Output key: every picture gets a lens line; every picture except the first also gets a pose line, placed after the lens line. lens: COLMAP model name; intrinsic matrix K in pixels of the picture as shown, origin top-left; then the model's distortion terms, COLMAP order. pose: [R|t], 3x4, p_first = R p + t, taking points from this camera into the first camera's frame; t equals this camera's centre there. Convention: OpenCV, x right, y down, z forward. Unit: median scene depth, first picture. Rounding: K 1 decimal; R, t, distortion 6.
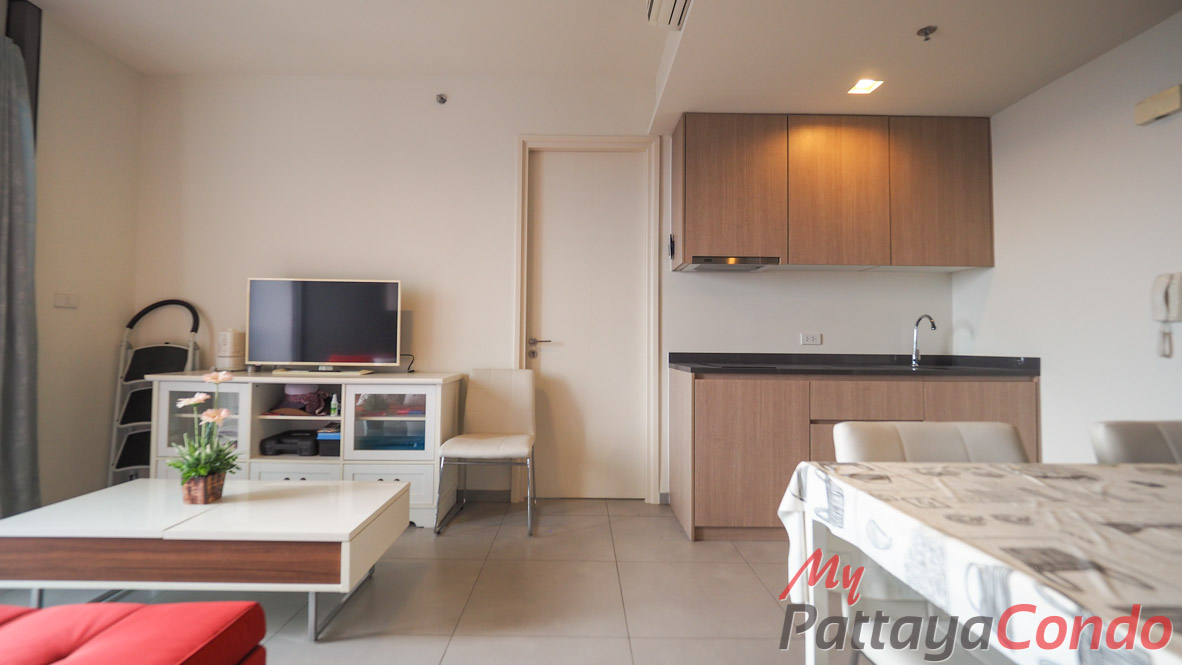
lens RADIAL K [[512.9, 0, 561.4], [0, 512.9, 331.1], [0, 0, 1]] dist [0.002928, -0.001995]
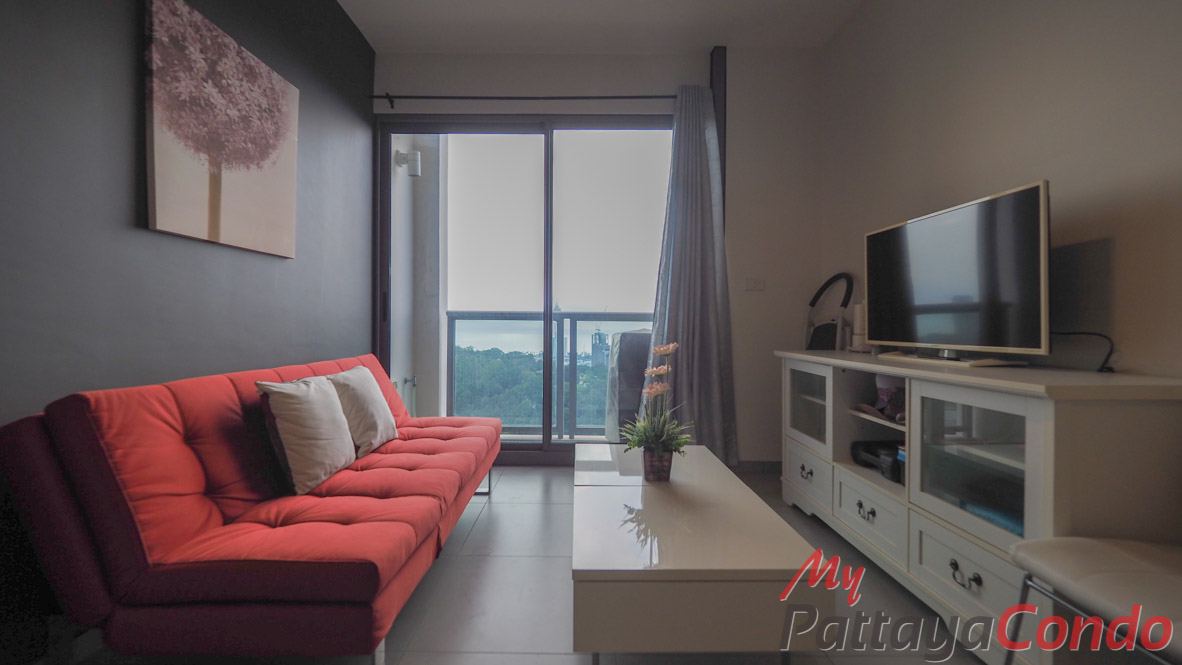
lens RADIAL K [[512.9, 0, 587.7], [0, 512.9, 331.3], [0, 0, 1]] dist [0.002928, -0.001995]
pose [[0.032144, -0.001557, -0.999482, 0.159186], [0.020294, 0.999794, -0.000905, 0.037549], [0.999277, -0.020255, 0.032169, 0.549036]]
